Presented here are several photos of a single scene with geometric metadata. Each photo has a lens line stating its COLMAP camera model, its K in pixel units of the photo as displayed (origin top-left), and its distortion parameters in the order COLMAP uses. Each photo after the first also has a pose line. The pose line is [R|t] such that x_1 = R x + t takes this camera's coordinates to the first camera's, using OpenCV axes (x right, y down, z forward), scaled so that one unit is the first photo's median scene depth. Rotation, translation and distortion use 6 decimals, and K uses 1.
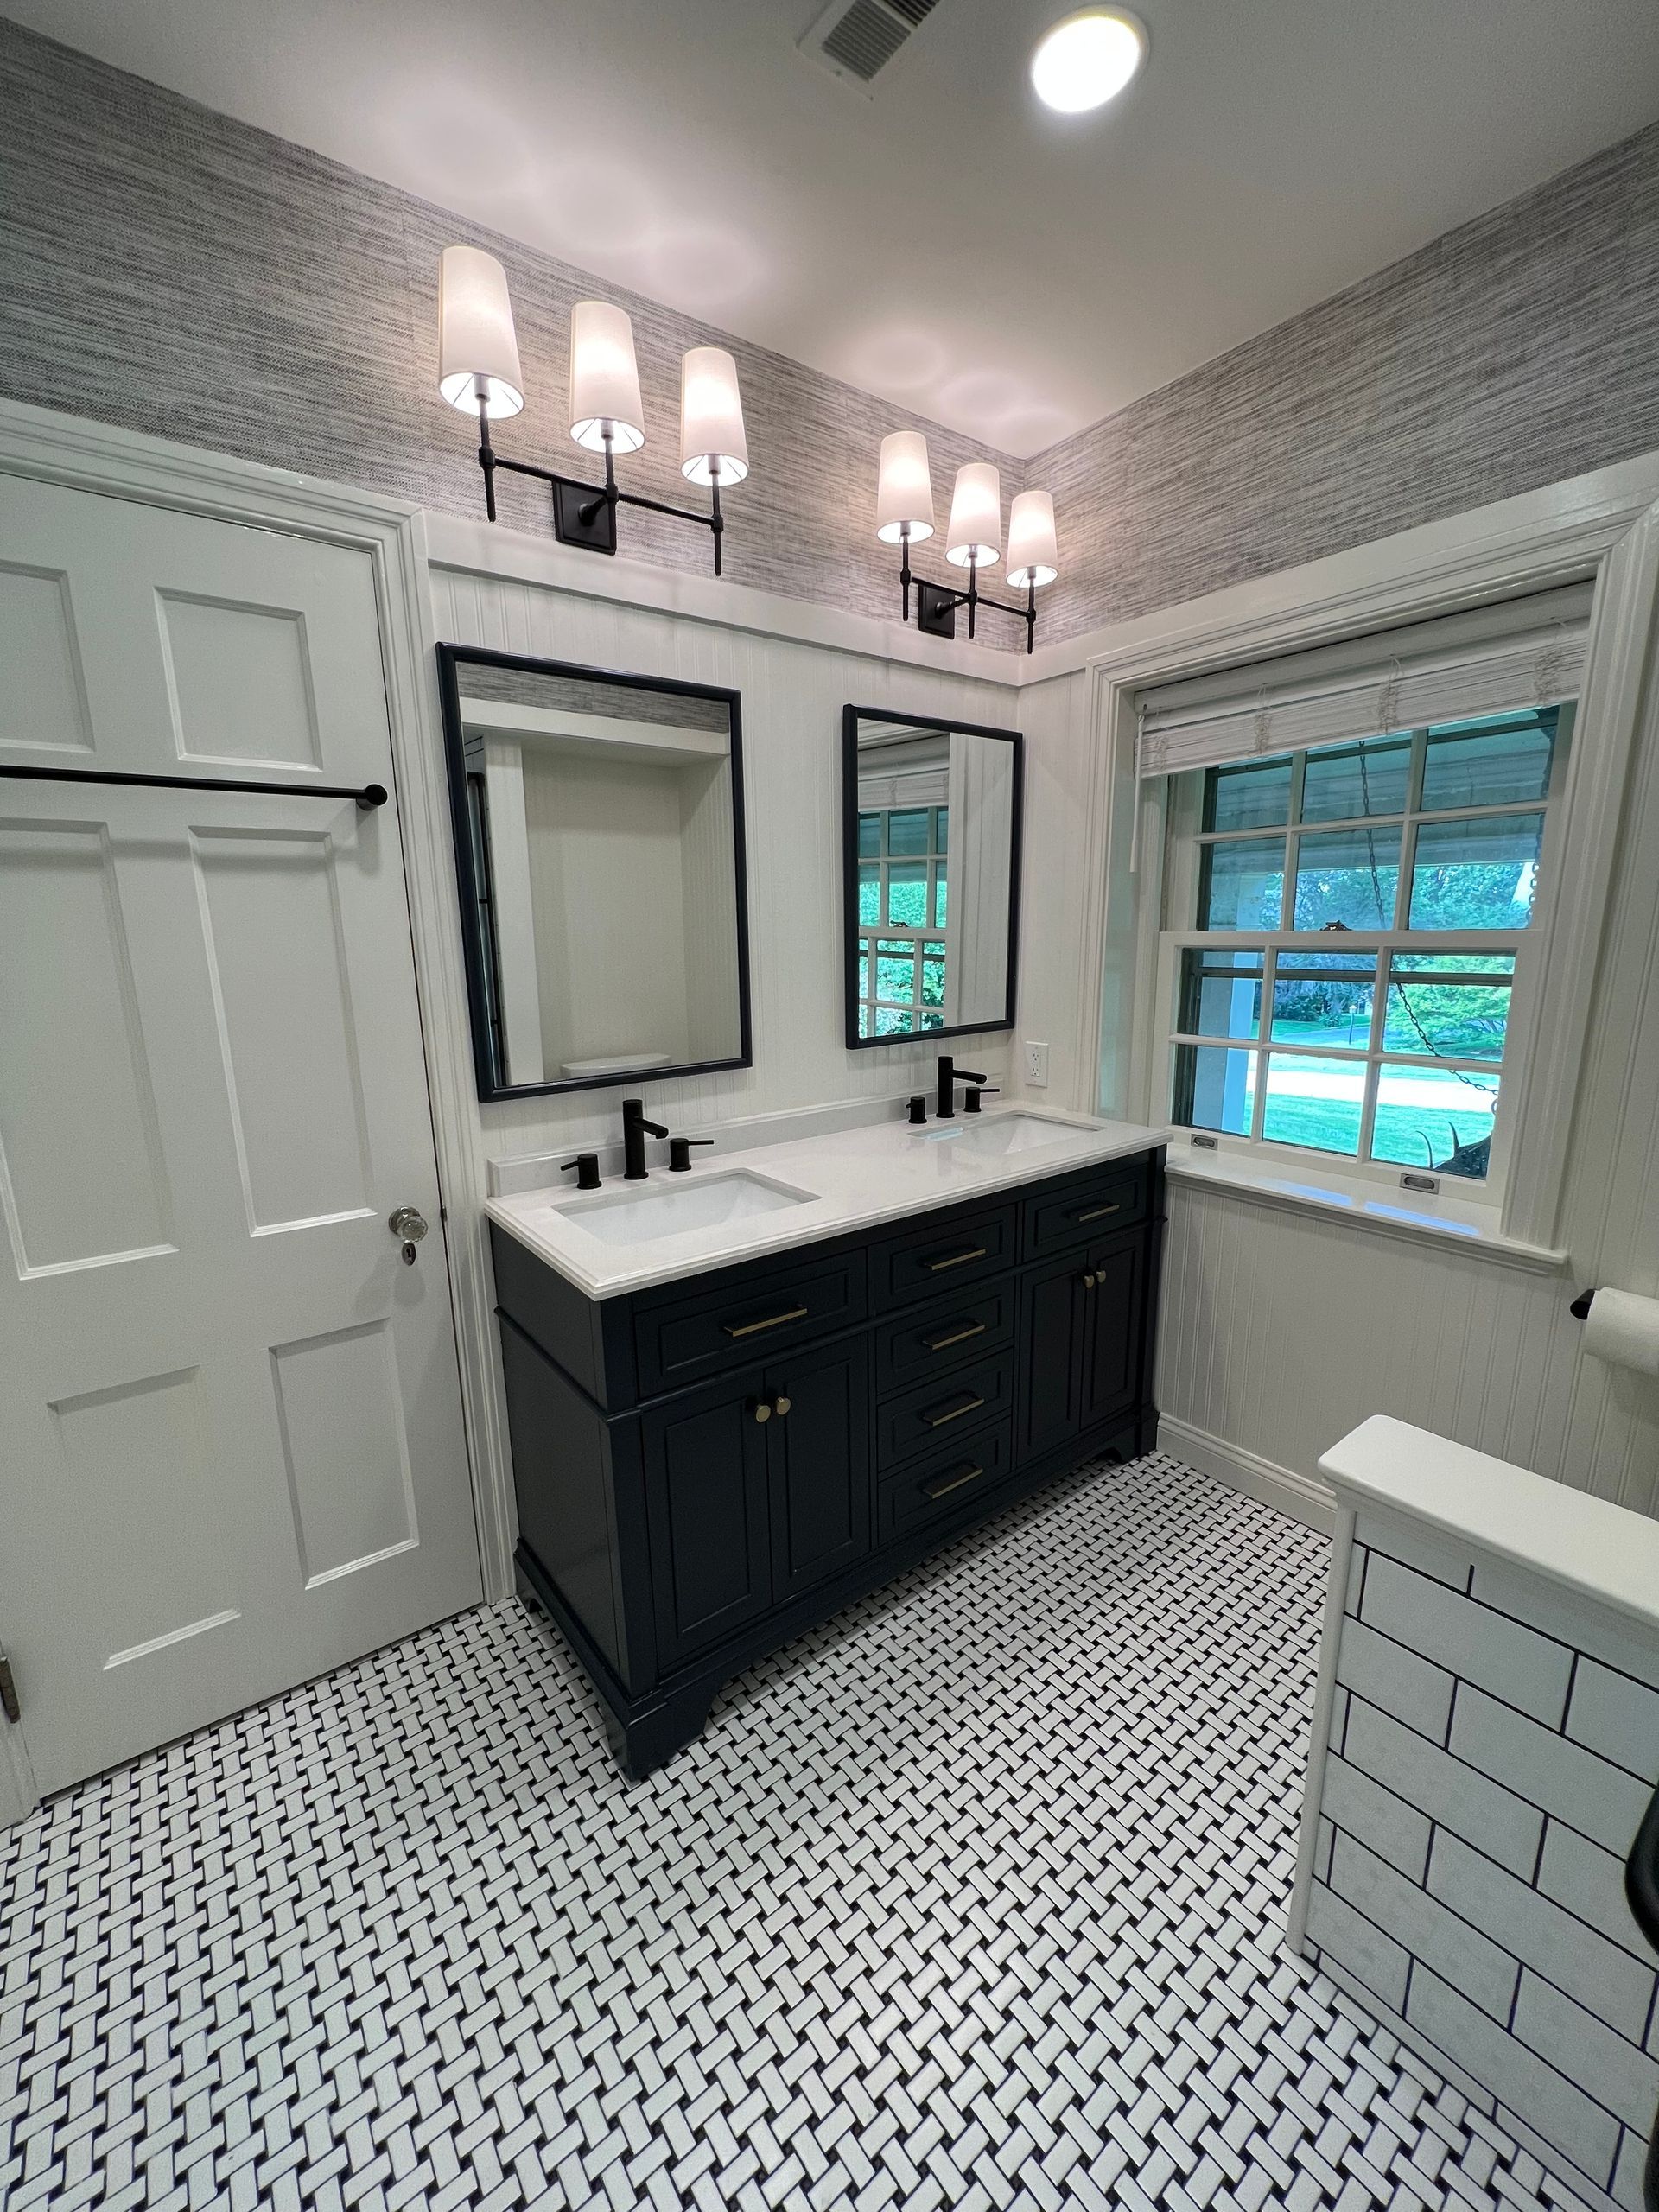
lens RADIAL K [[880.3, 0, 828.8], [0, 880.3, 1101.1], [0, 0, 1]] dist [0.000588, -0.000196]
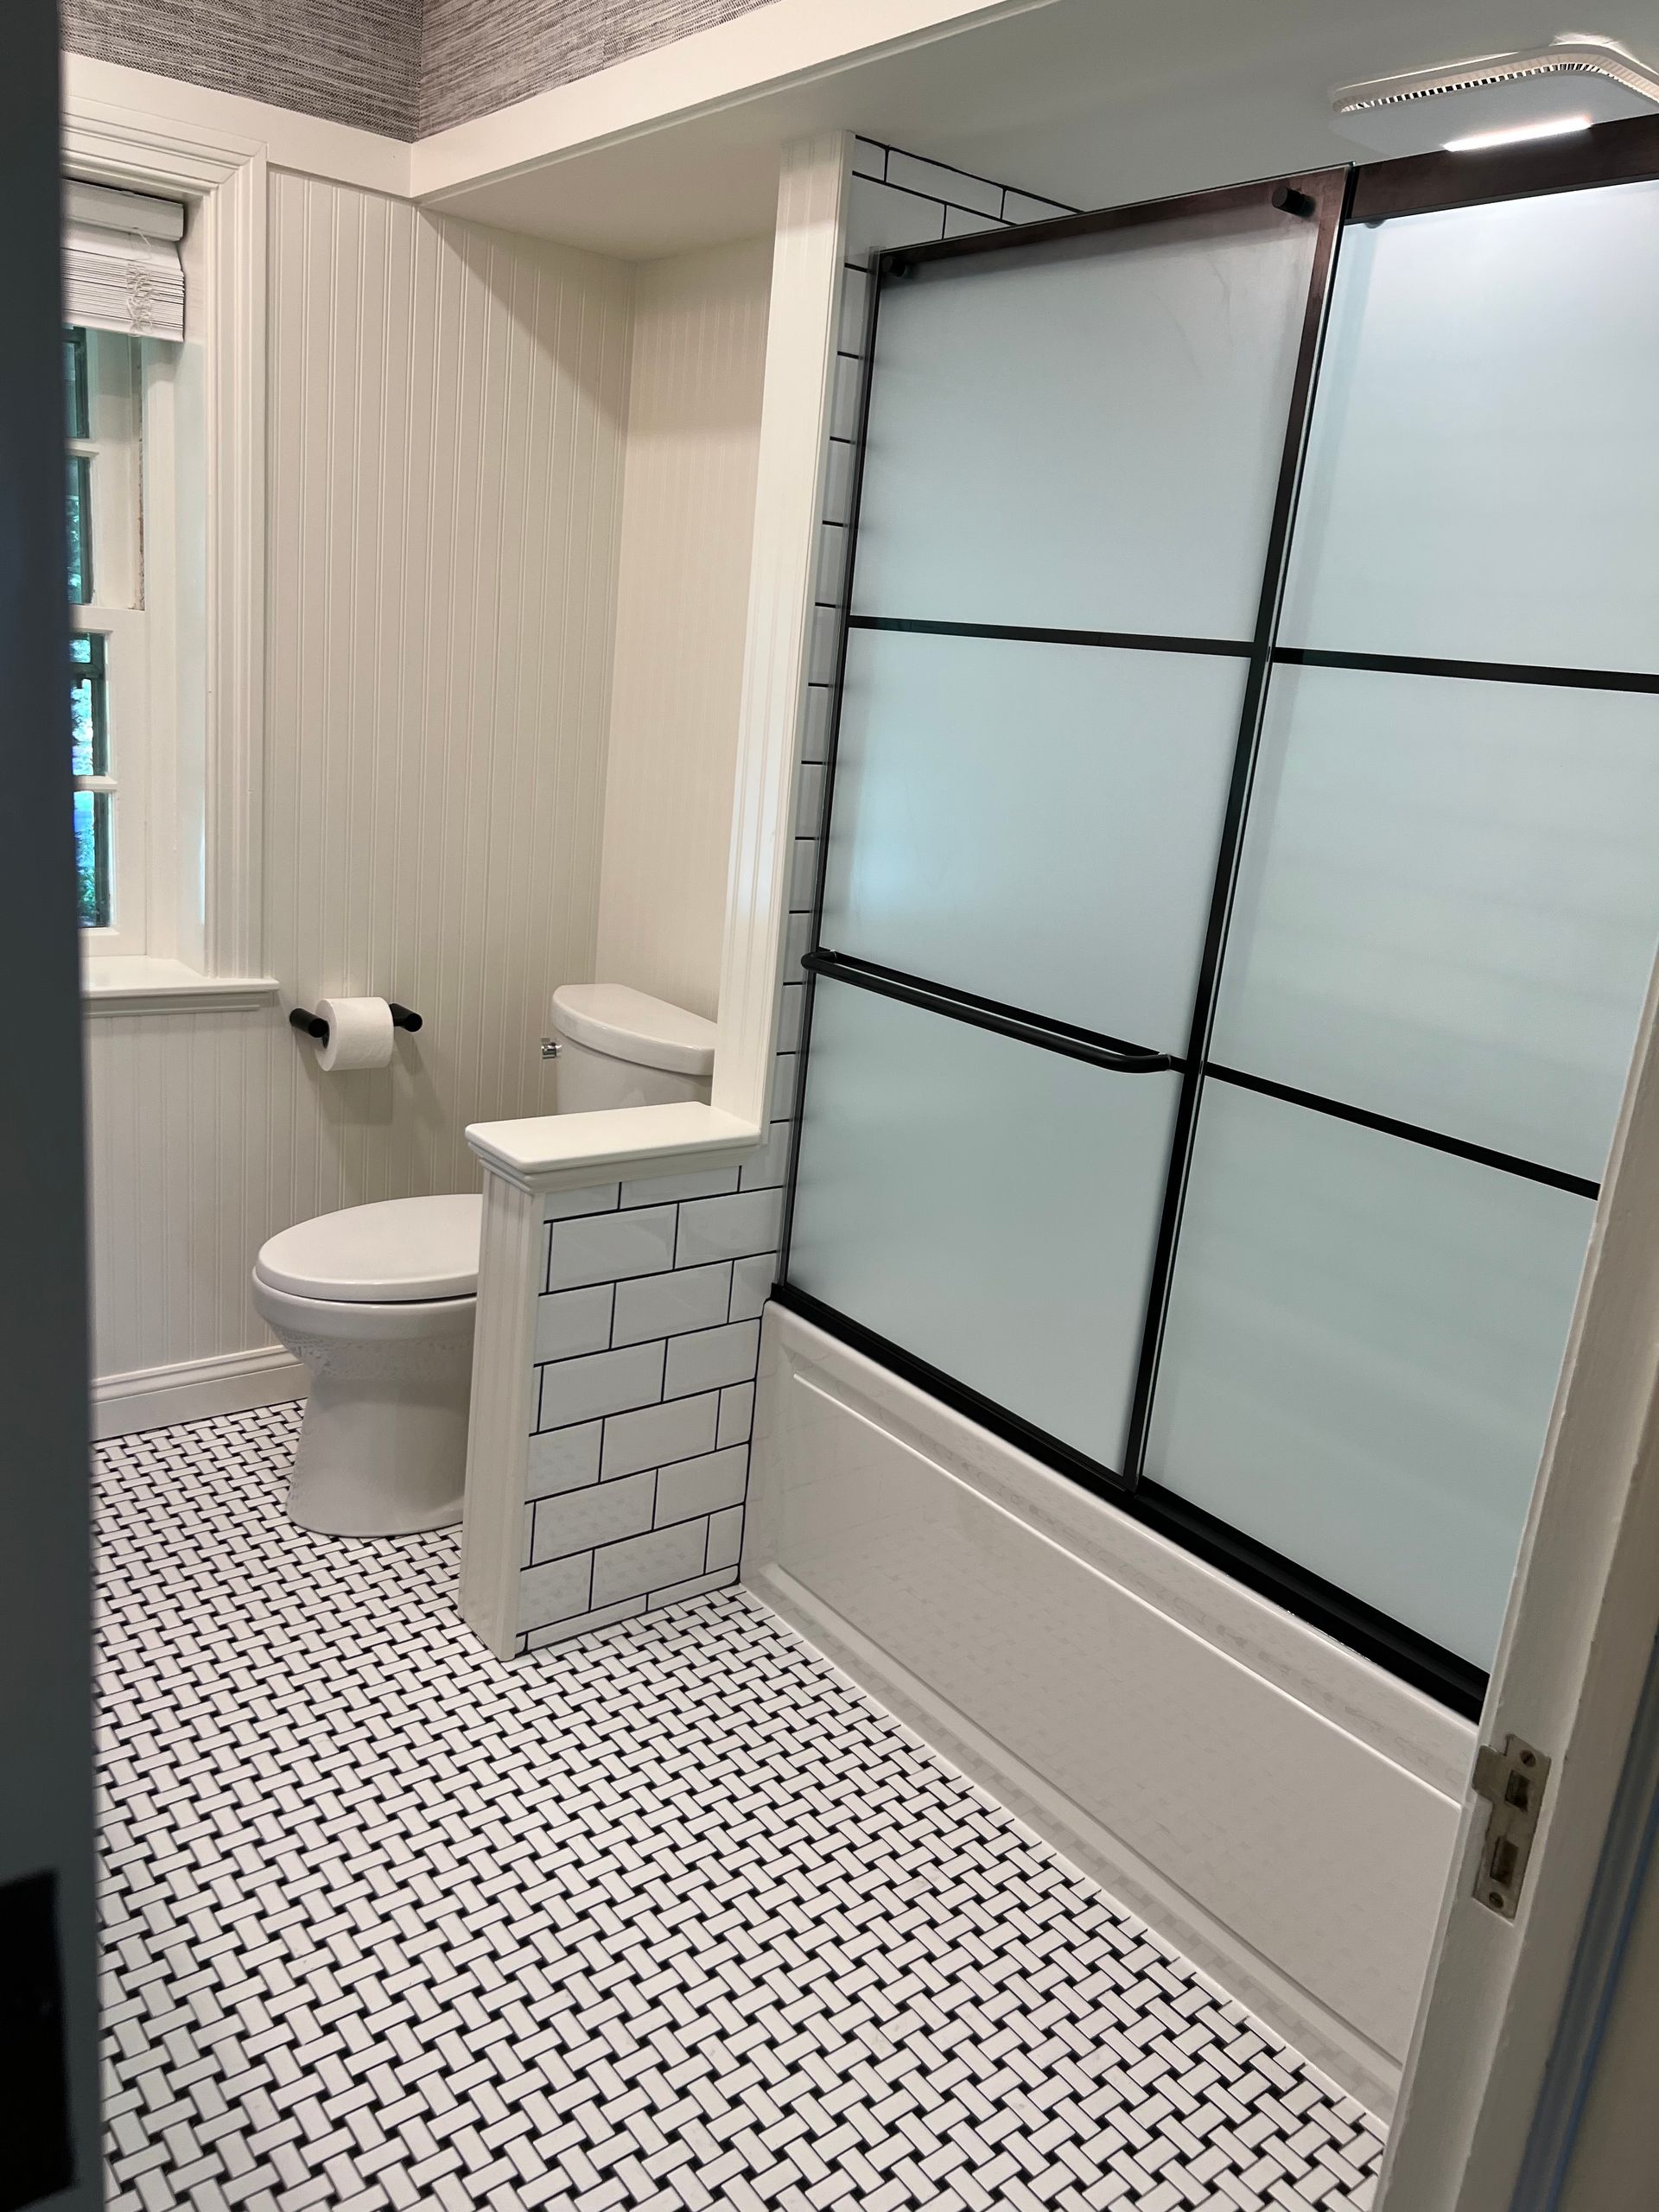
lens RADIAL K [[1698.6, 0, 826.0], [0, 1698.6, 1088.6], [0, 0, 1]] dist [0.067735, -0.075442]
pose [[-0.001583, -0.240124, 0.970741, -0.883748], [0.105533, 0.965281, 0.238945, -0.078515], [-0.994414, 0.102824, 0.023813, 0.368695]]
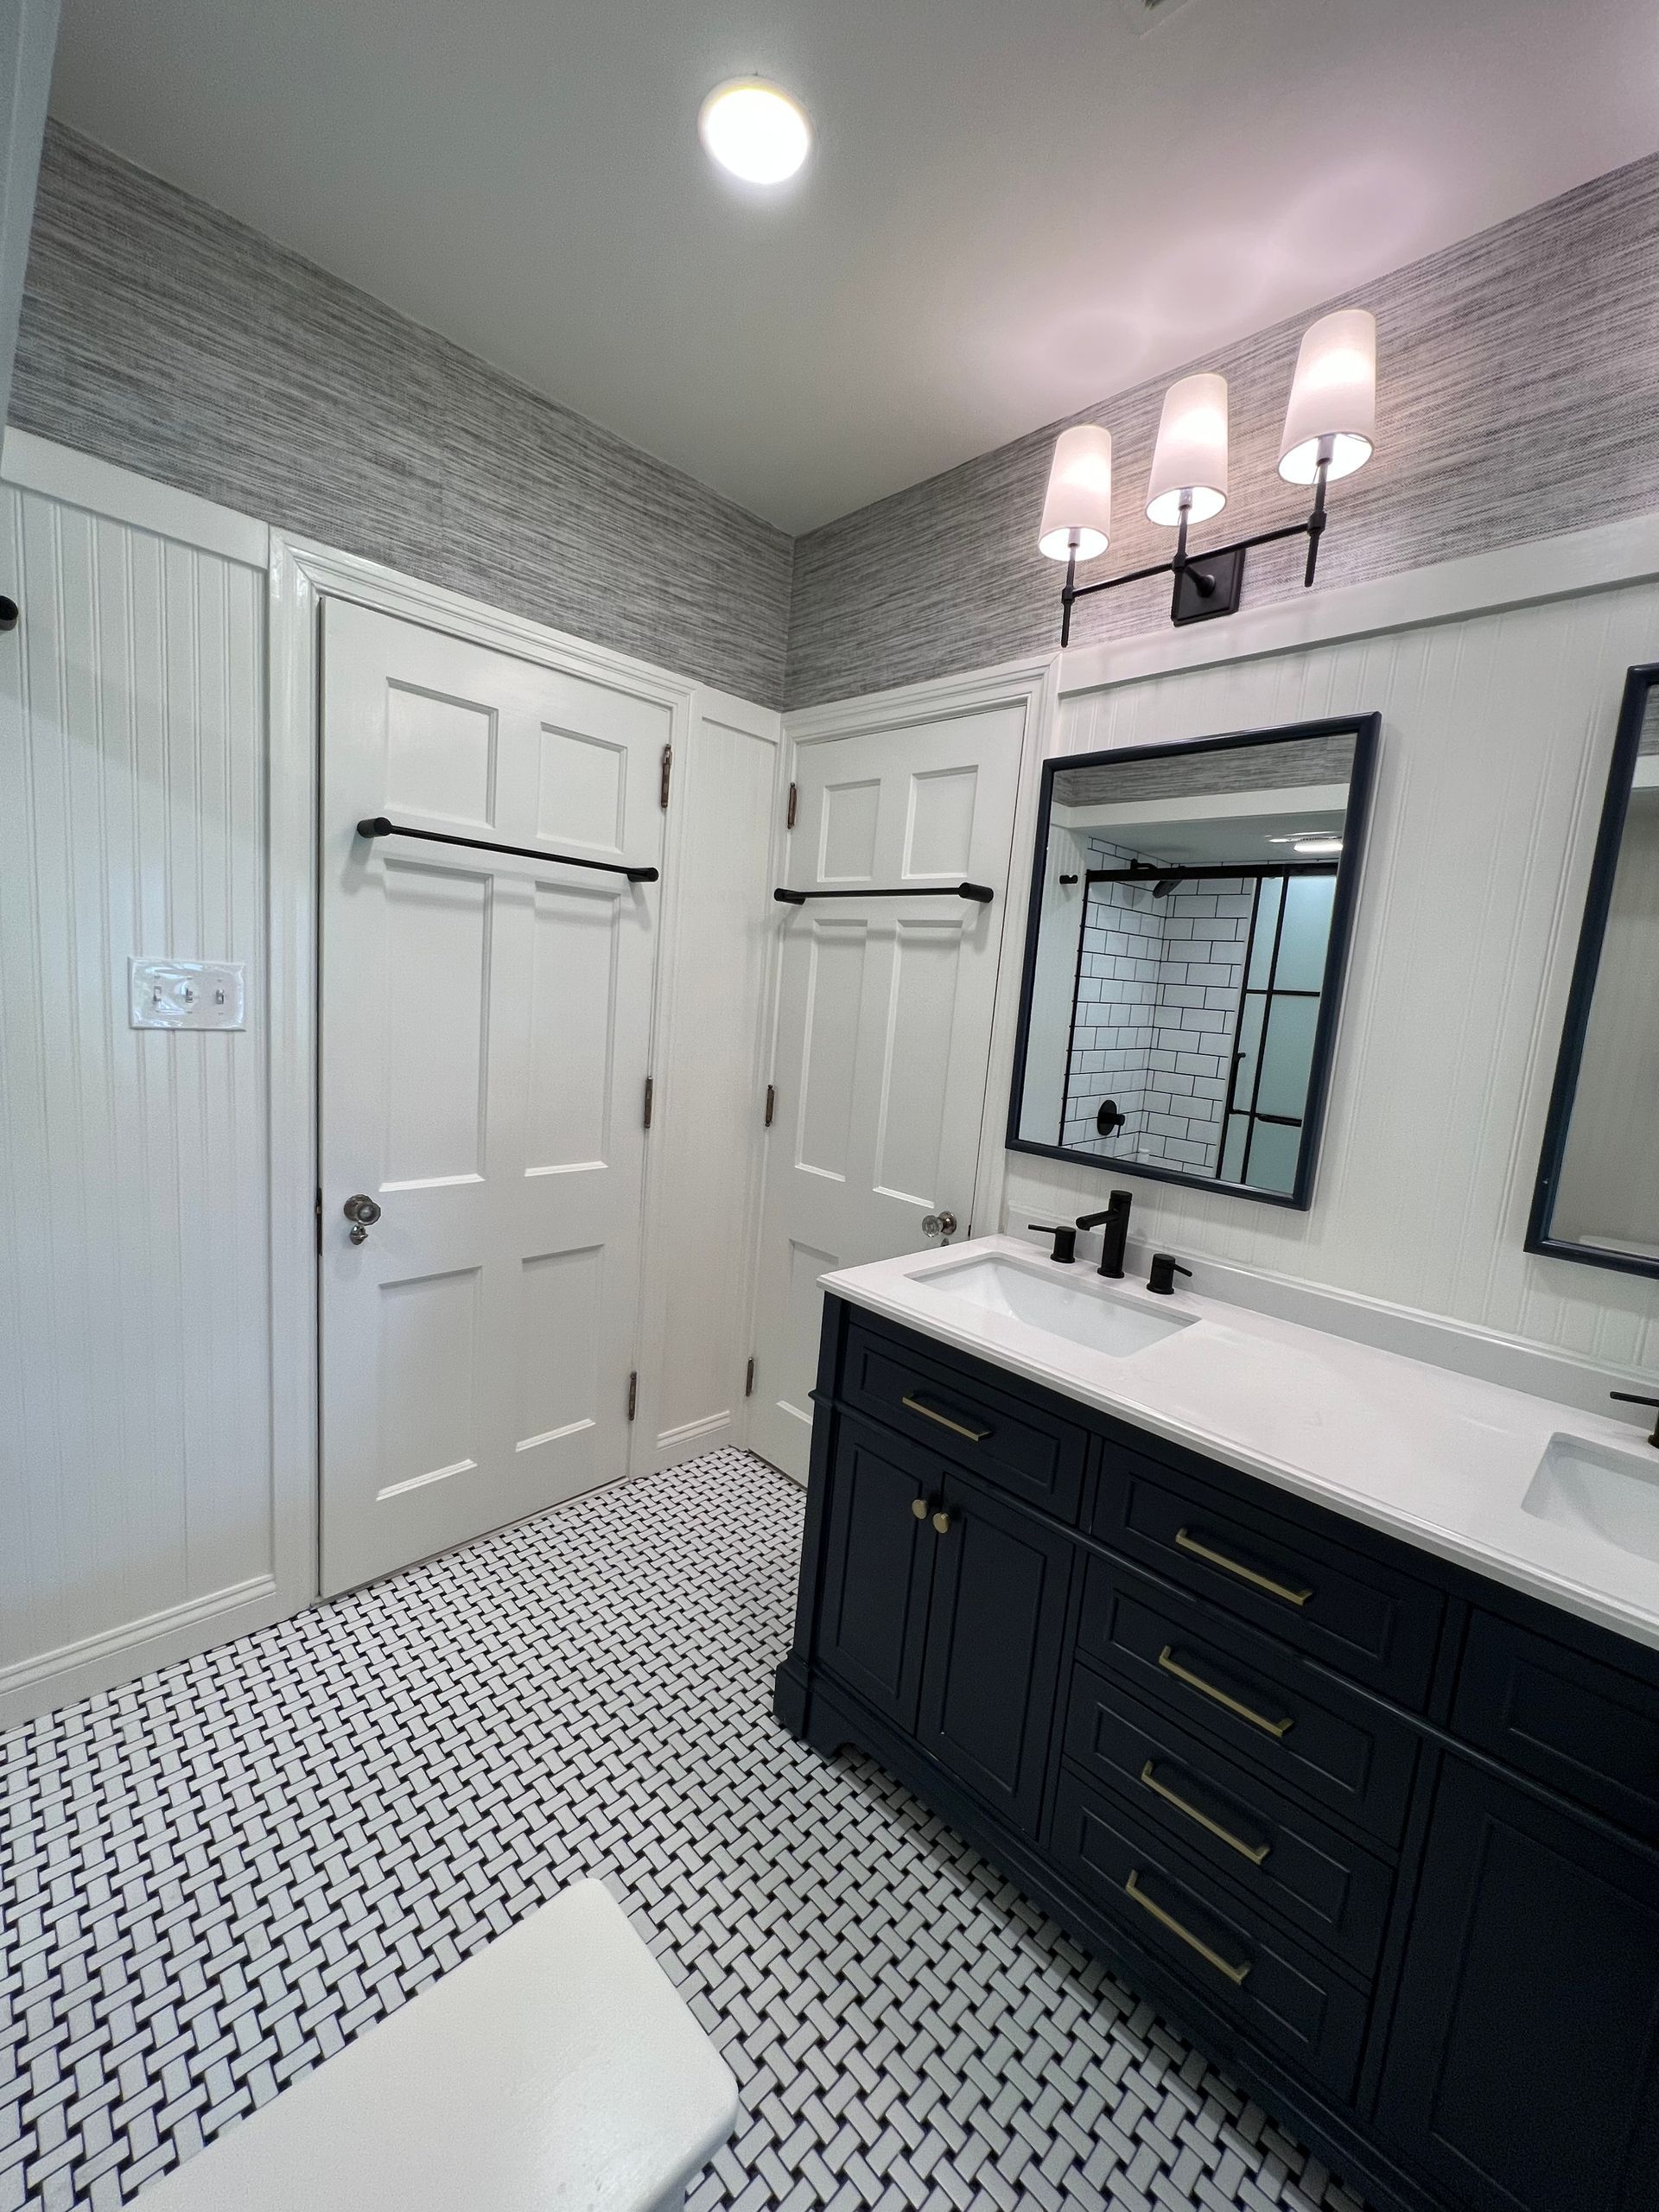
lens RADIAL K [[893.4, 0, 856.0], [0, 893.4, 1103.8], [0, 0, 1]] dist [0.001550, 0.000480]
pose [[0.140035, 0.153781, -0.978132, 0.699060], [-0.275194, 0.954989, 0.110744, -0.126932], [0.951135, 0.253668, 0.176052, 0.597597]]
